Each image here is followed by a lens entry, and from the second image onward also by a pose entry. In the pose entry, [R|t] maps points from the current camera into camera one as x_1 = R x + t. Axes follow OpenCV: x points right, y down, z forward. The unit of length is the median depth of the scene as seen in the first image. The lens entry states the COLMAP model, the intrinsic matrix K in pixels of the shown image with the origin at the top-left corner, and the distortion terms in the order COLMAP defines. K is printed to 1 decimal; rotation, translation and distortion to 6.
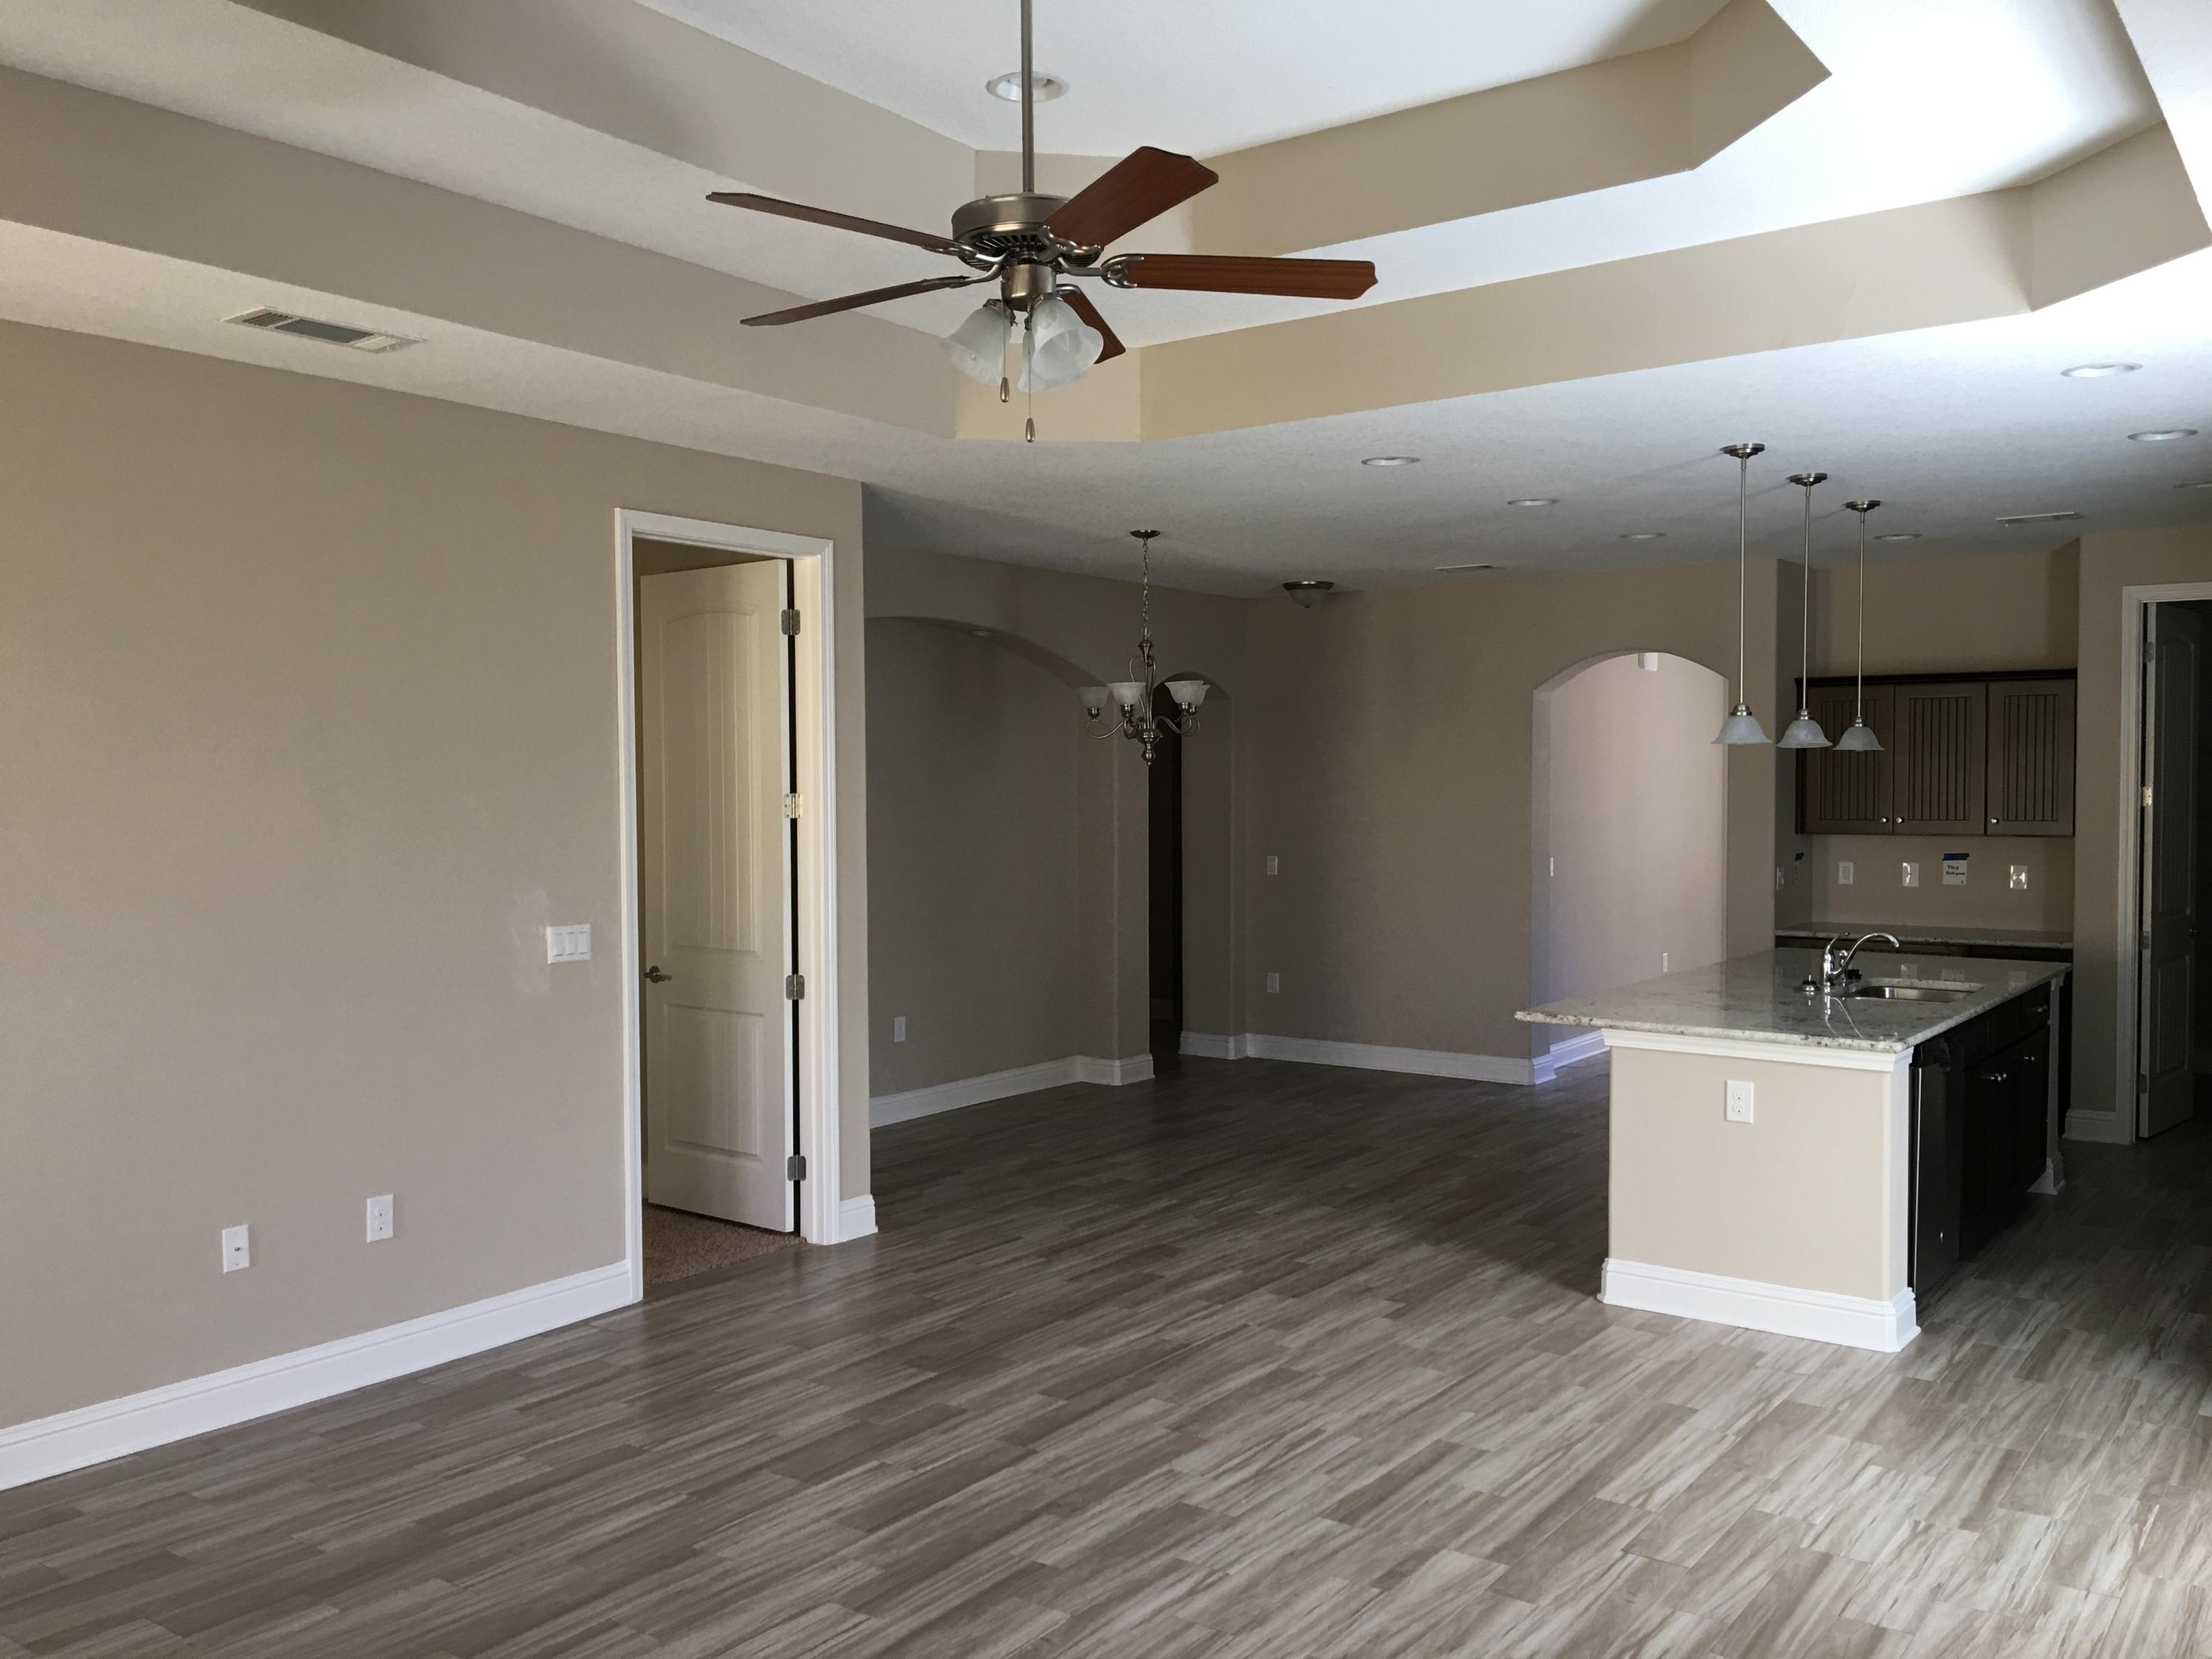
lens RADIAL K [[1873.6, 0, 1103.0], [0, 1873.6, 834.5], [0, 0, 1]] dist [0.062823, -0.089342]
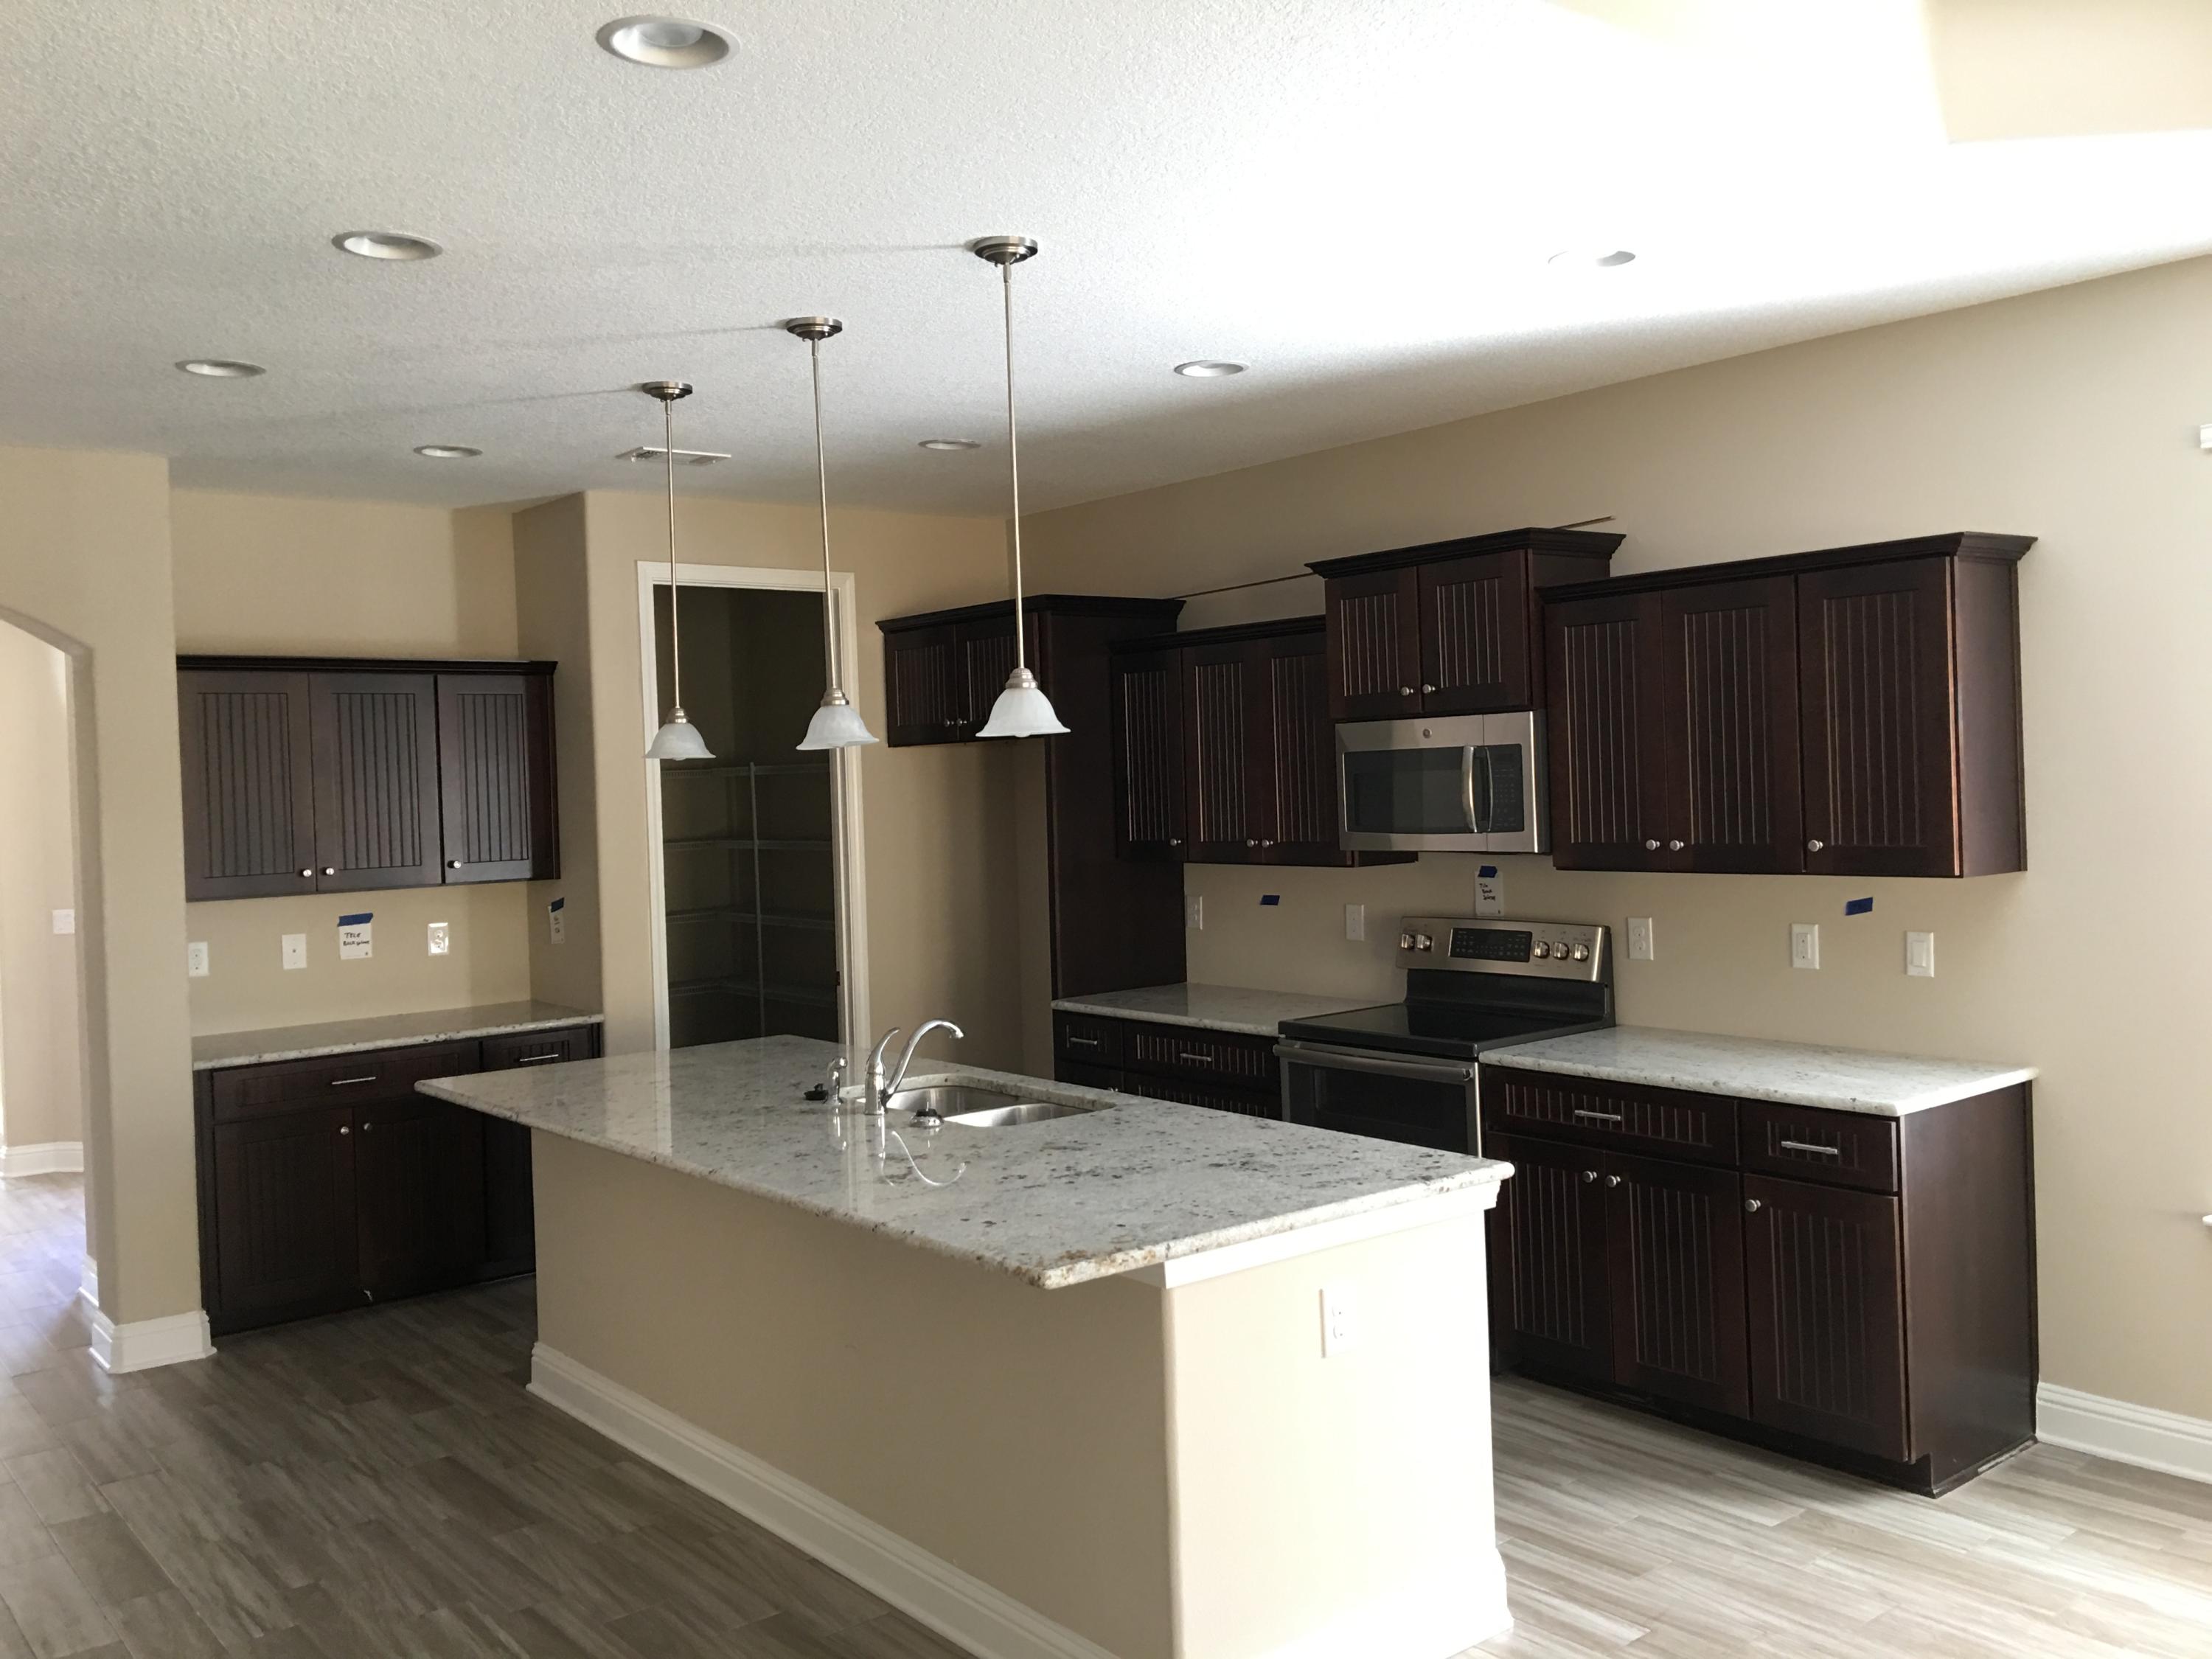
lens RADIAL K [[1873.6, 0, 1108.7], [0, 1873.6, 812.8], [0, 0, 1]] dist [0.062823, -0.089342]
pose [[0.268182, -0.023689, 0.963077, -0.166589], [0.057416, 0.998314, 0.008567, -0.019343], [-0.961656, 0.052999, 0.269090, 0.570545]]
